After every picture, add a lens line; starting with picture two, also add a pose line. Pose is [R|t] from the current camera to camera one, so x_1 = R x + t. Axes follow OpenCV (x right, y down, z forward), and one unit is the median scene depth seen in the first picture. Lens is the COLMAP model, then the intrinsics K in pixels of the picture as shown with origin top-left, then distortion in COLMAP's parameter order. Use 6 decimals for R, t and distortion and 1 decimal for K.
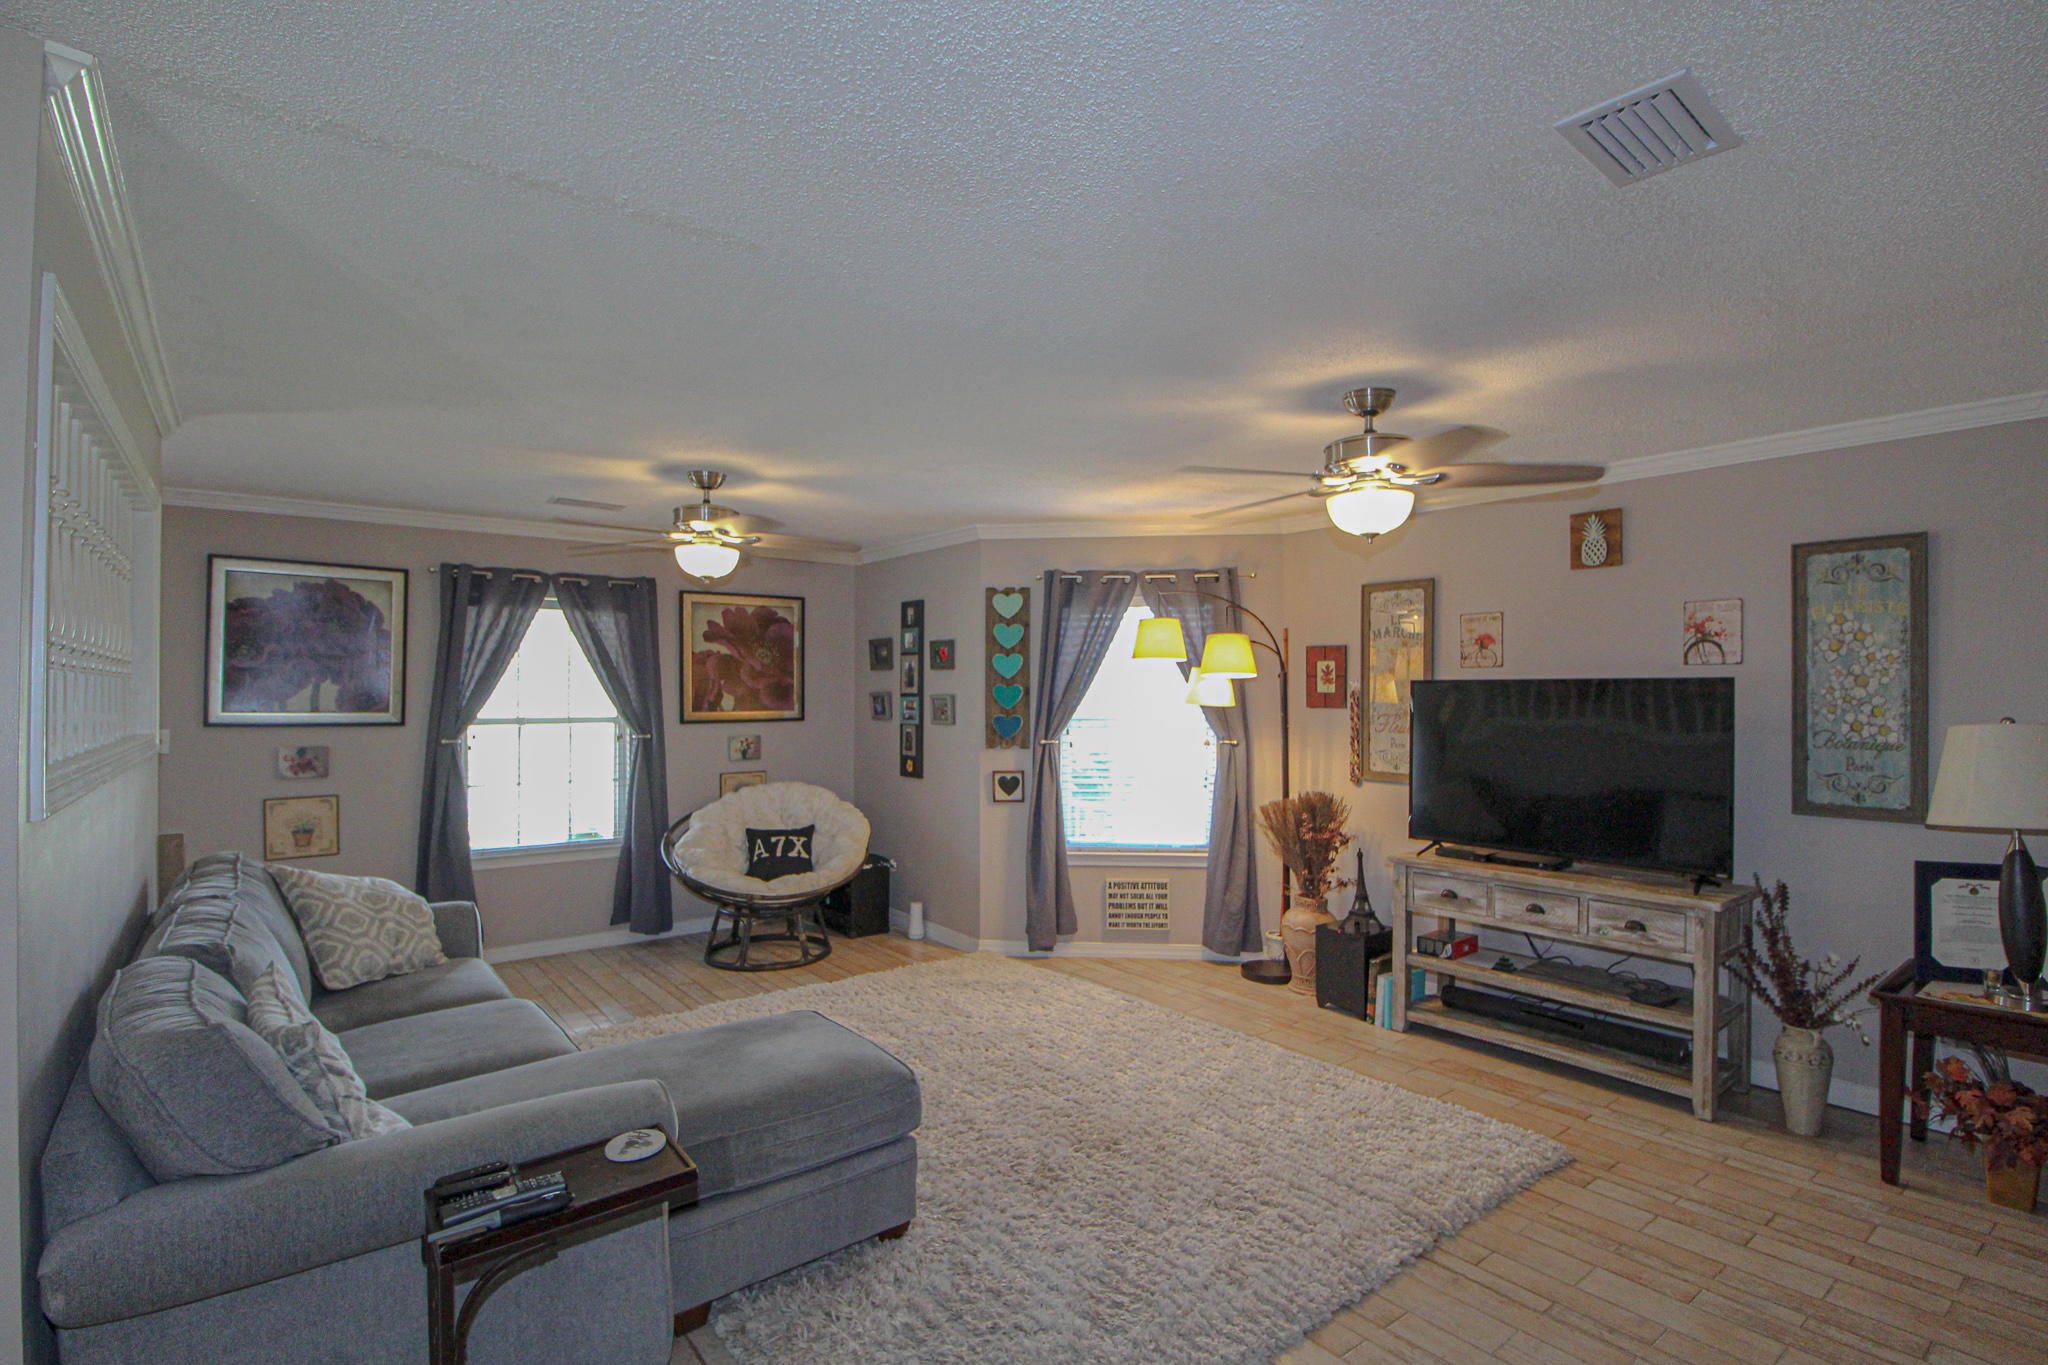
lens RADIAL K [[952.4, 0, 1029.1], [0, 952.4, 685.3], [0, 0, 1]] dist [0.001622, -0.008432]
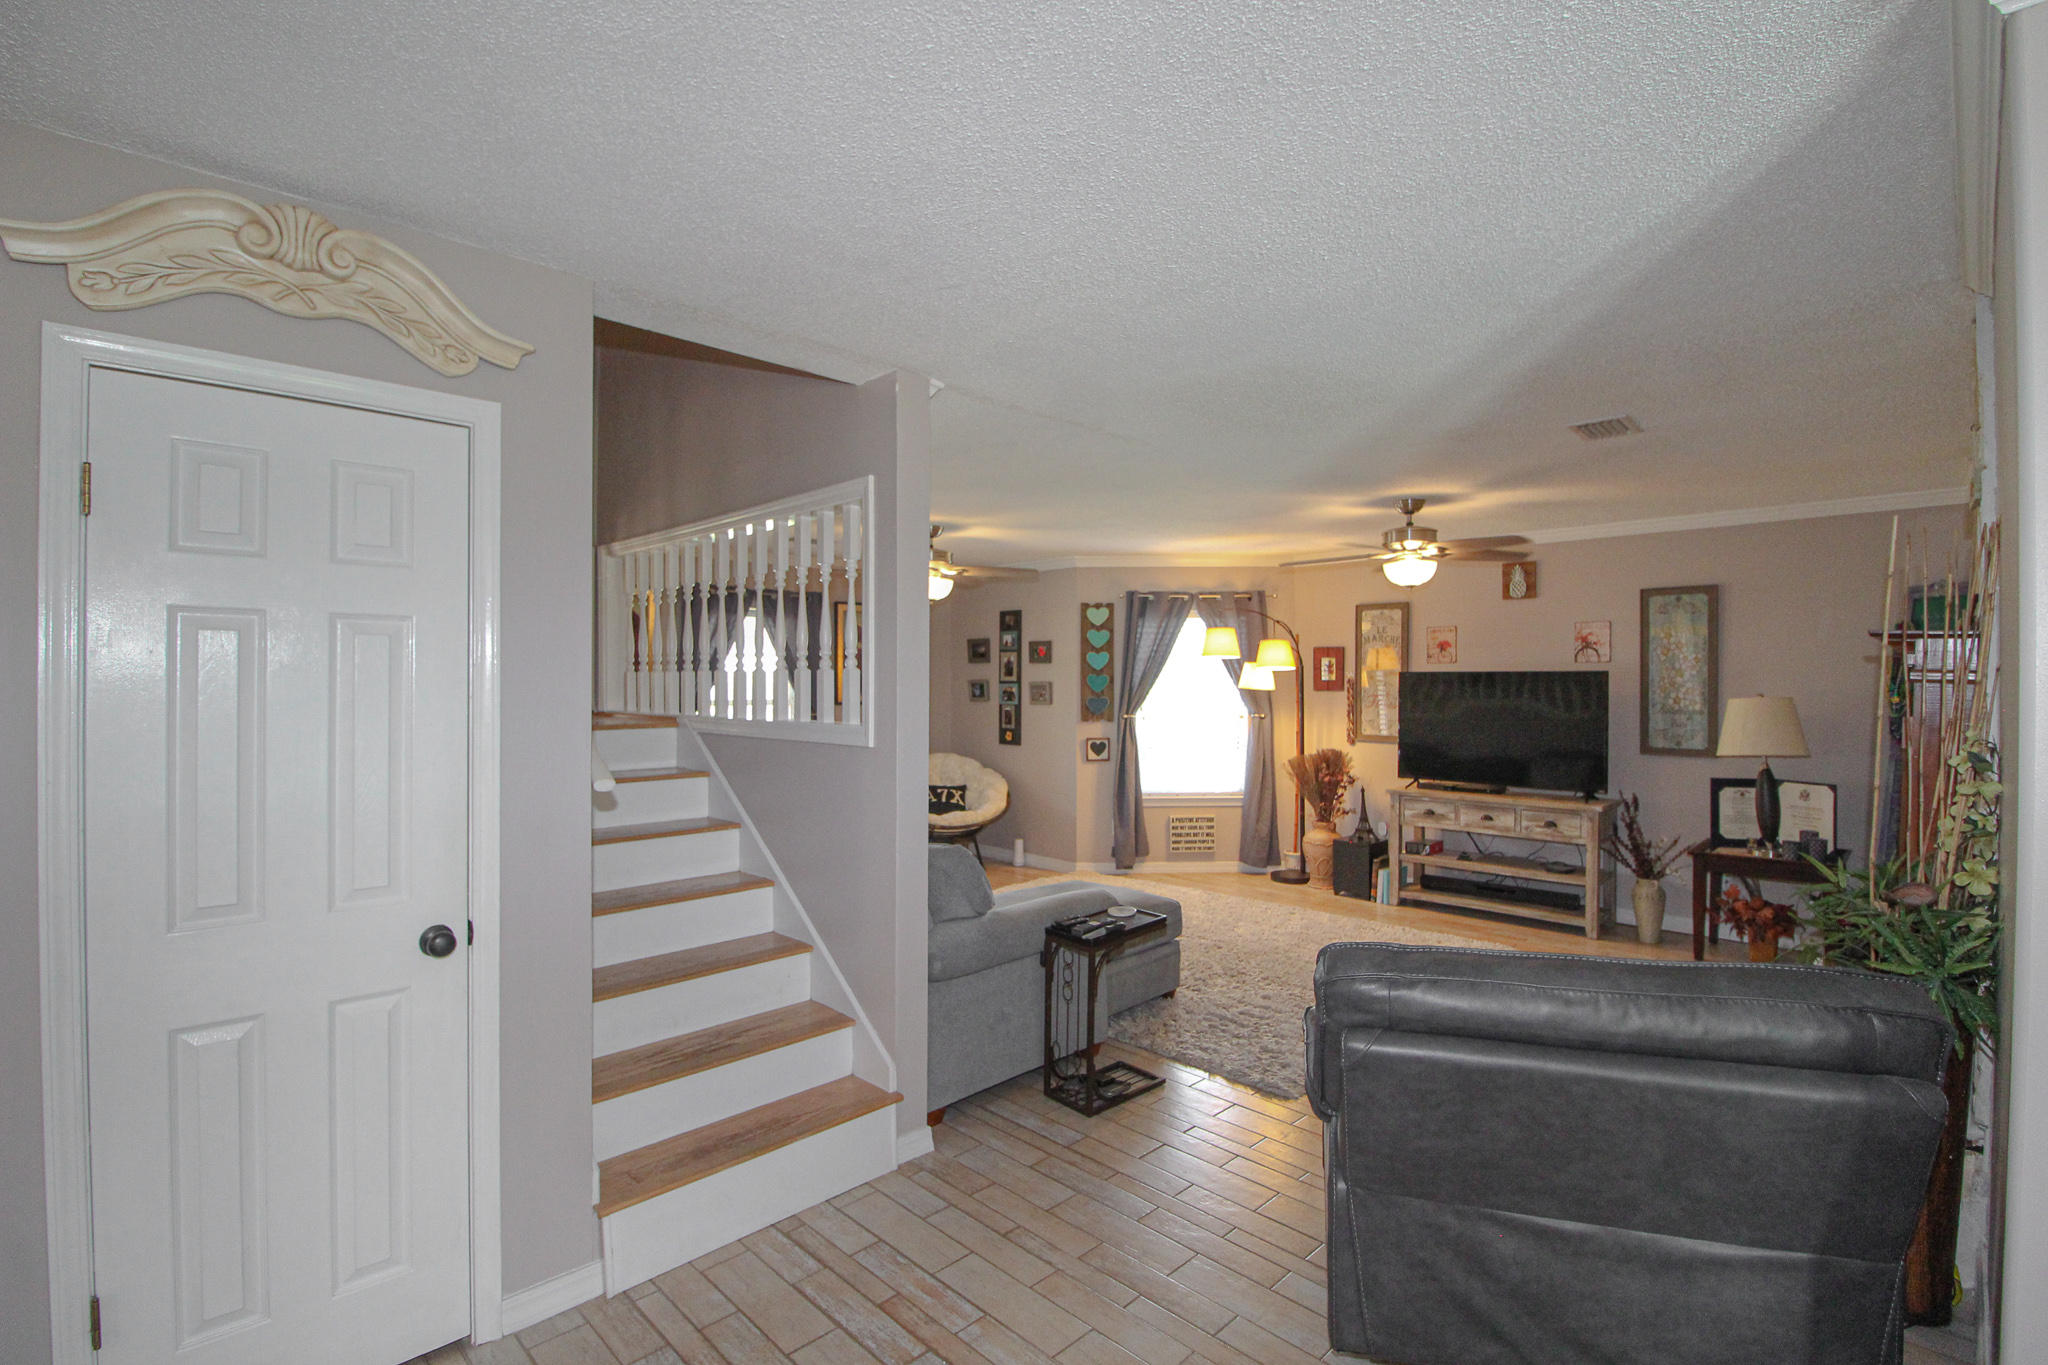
lens RADIAL K [[910.3, 0, 1026.0], [0, 910.3, 677.6], [0, 0, 1]] dist [-0.001415, -0.000300]
pose [[0.993723, -0.000898, 0.111865, -0.322298], [0.000294, 0.999985, 0.005421, -0.004054], [-0.111868, -0.005354, 0.993709, -0.333427]]
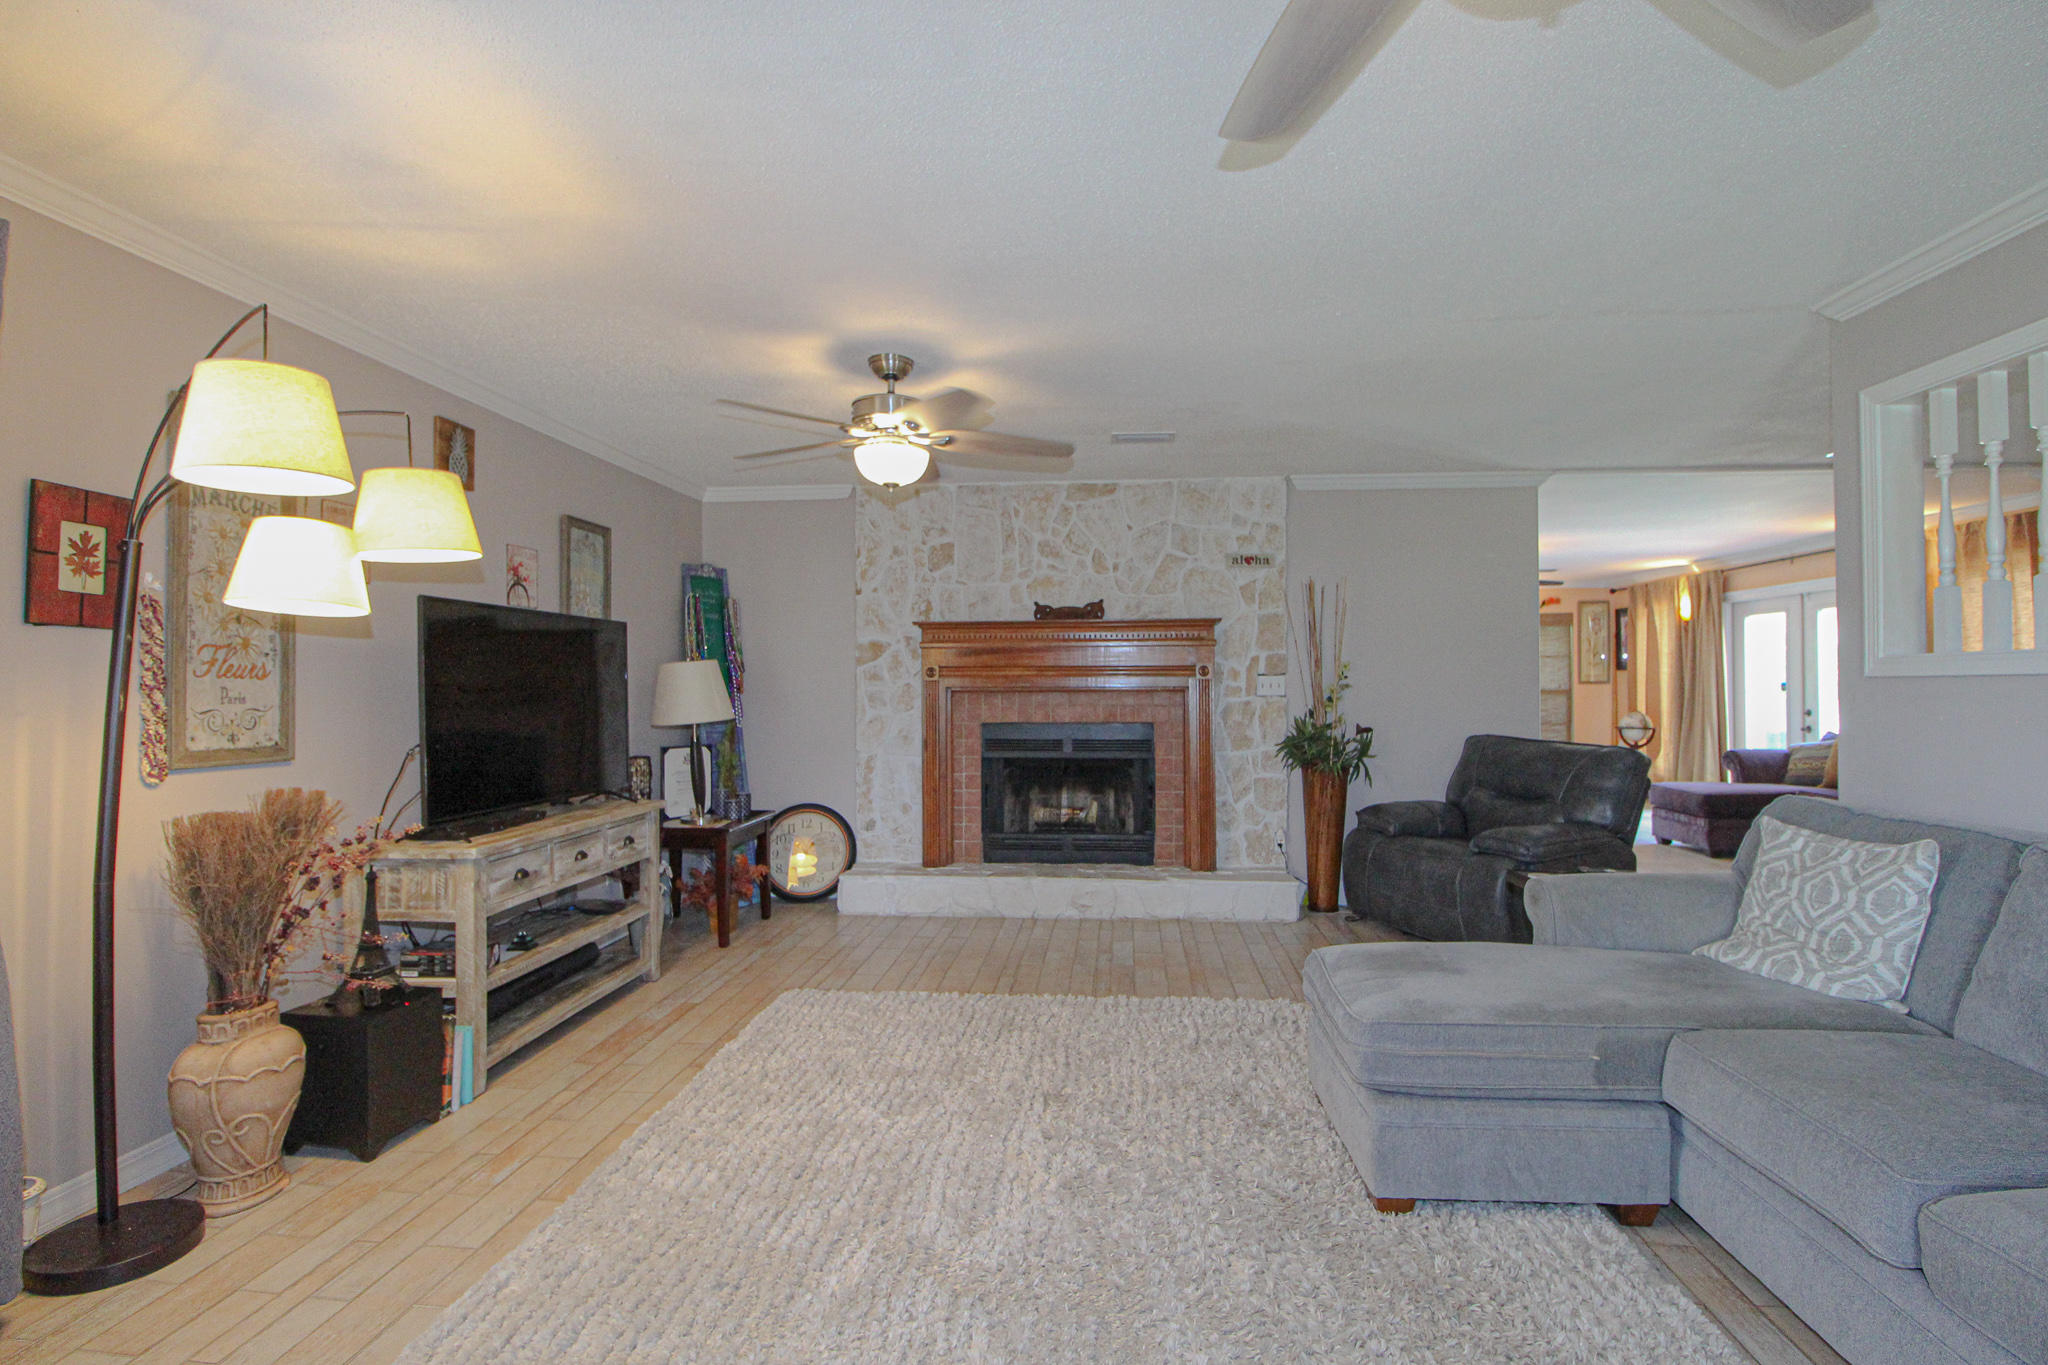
lens RADIAL K [[952.4, 0, 1029.1], [0, 952.4, 685.3], [0, 0, 1]] dist [0.001622, -0.008432]
pose [[-0.714451, 0.003393, 0.699677, -0.363523], [-0.002332, 0.999971, -0.007230, 0.060030], [-0.699682, -0.006797, -0.714422, 1.122755]]
